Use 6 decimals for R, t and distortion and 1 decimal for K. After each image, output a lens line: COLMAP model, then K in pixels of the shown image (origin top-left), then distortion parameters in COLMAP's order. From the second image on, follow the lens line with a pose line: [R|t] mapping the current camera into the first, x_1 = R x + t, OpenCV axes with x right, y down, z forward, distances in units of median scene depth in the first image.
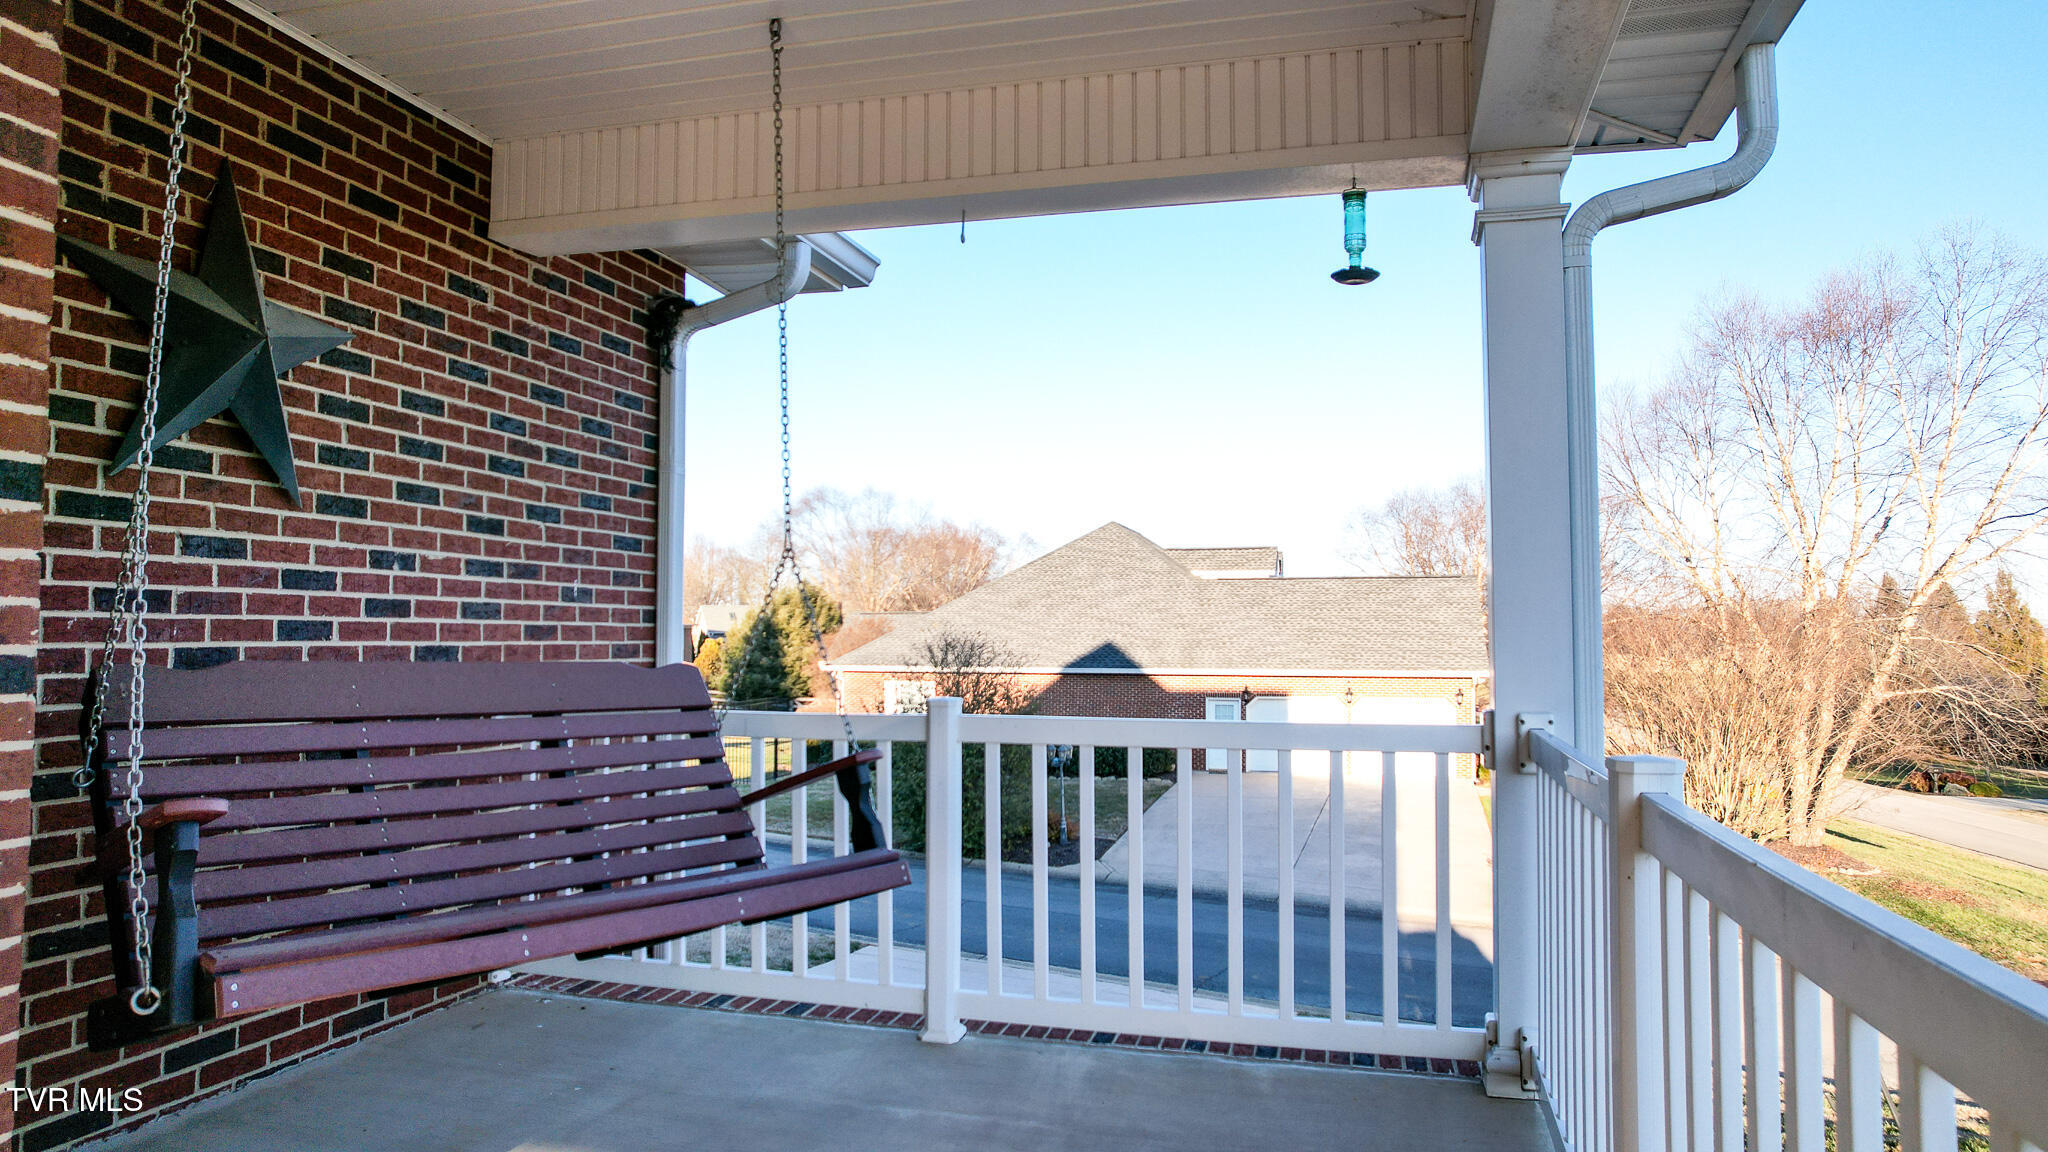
lens RADIAL K [[1308.6, 0, 1024.0], [0, 1308.6, 576.0], [0, 0, 1]] dist [-0.067262, 0.057933]
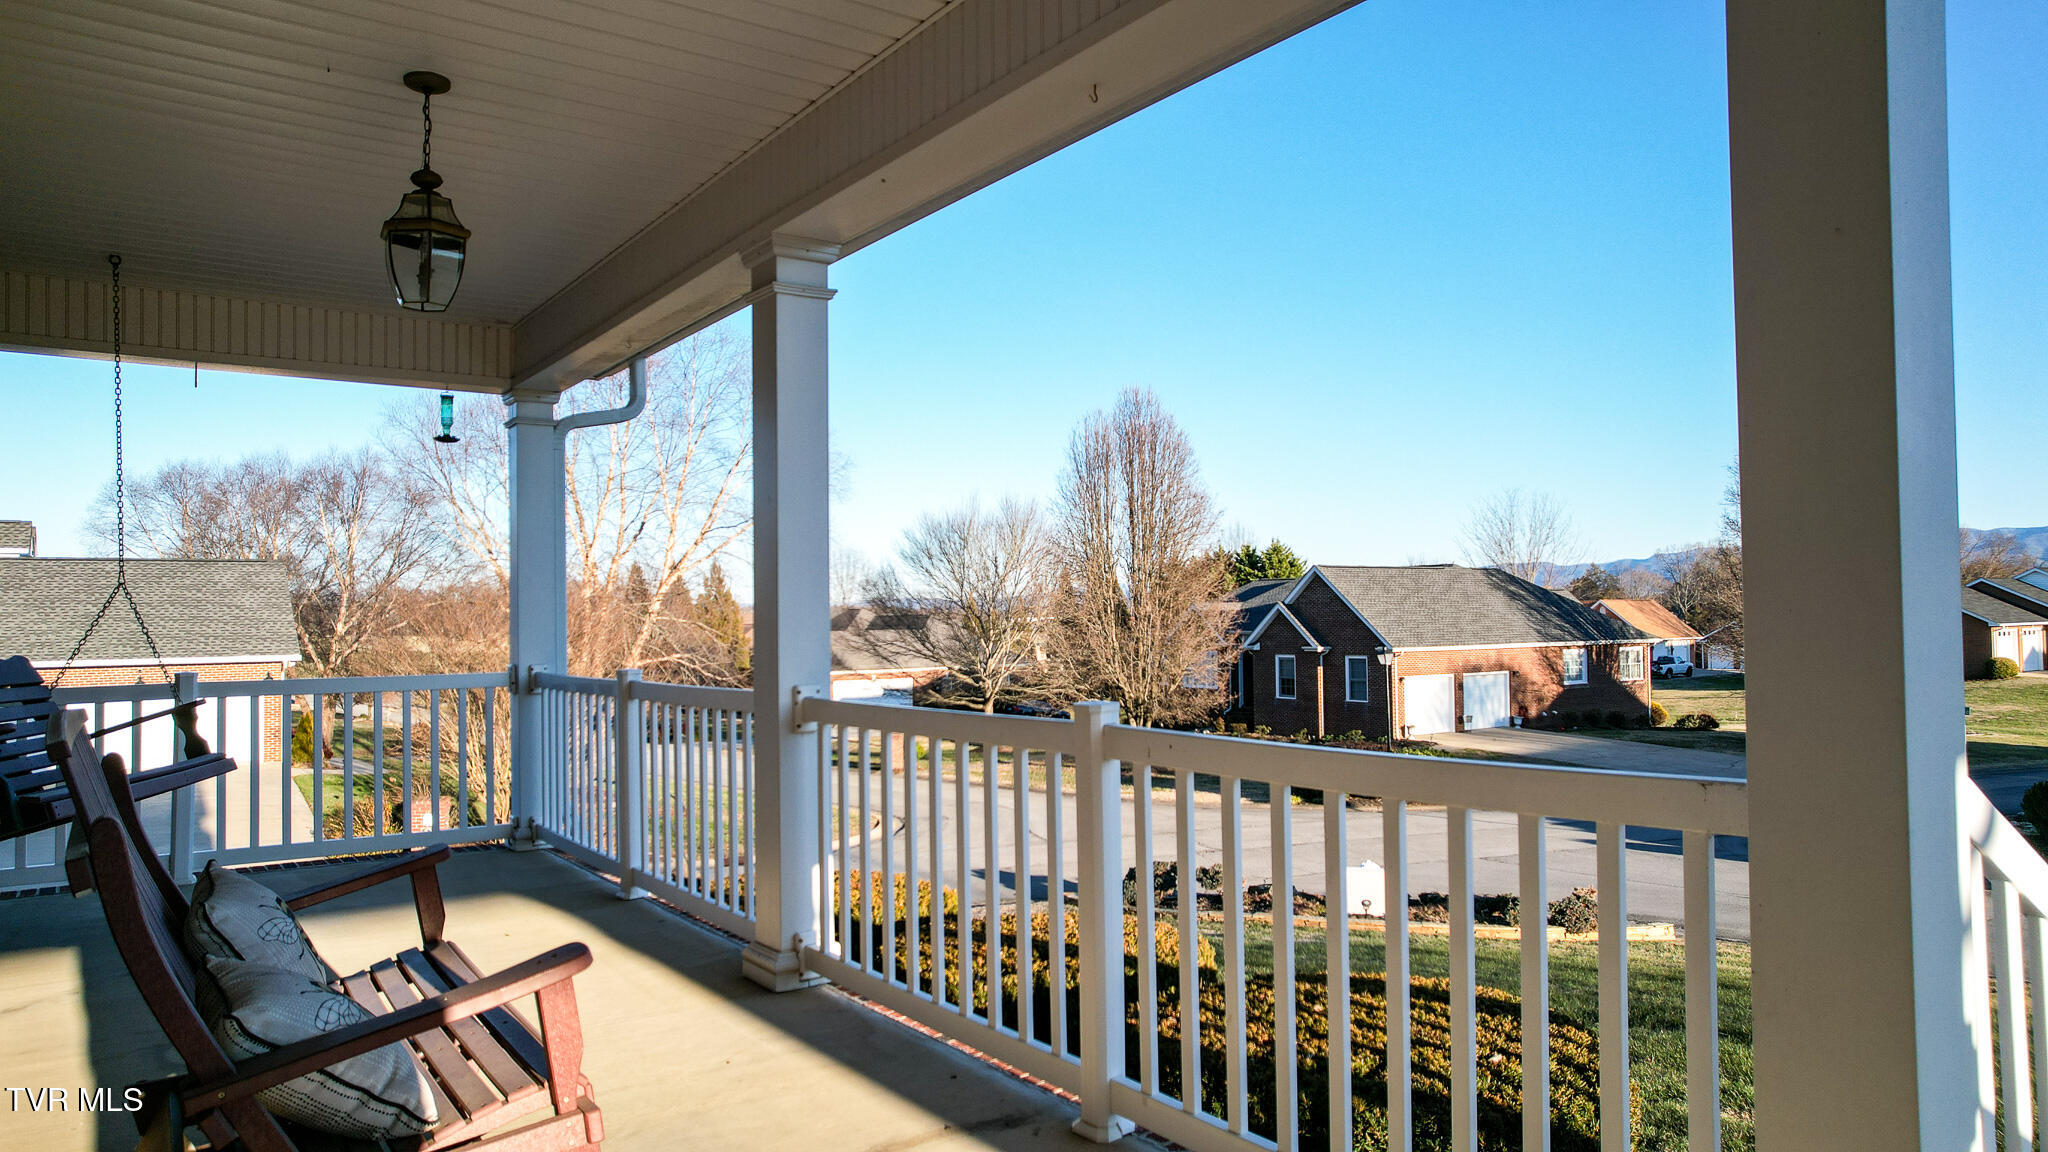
lens RADIAL K [[1308.6, 0, 1024.0], [0, 1308.6, 576.0], [0, 0, 1]] dist [-0.067262, 0.057933]
pose [[0.633163, 0.010653, 0.773945, -0.086594], [-0.022070, 0.999747, 0.004295, -0.007546], [-0.773704, -0.019800, 0.633238, -0.109869]]
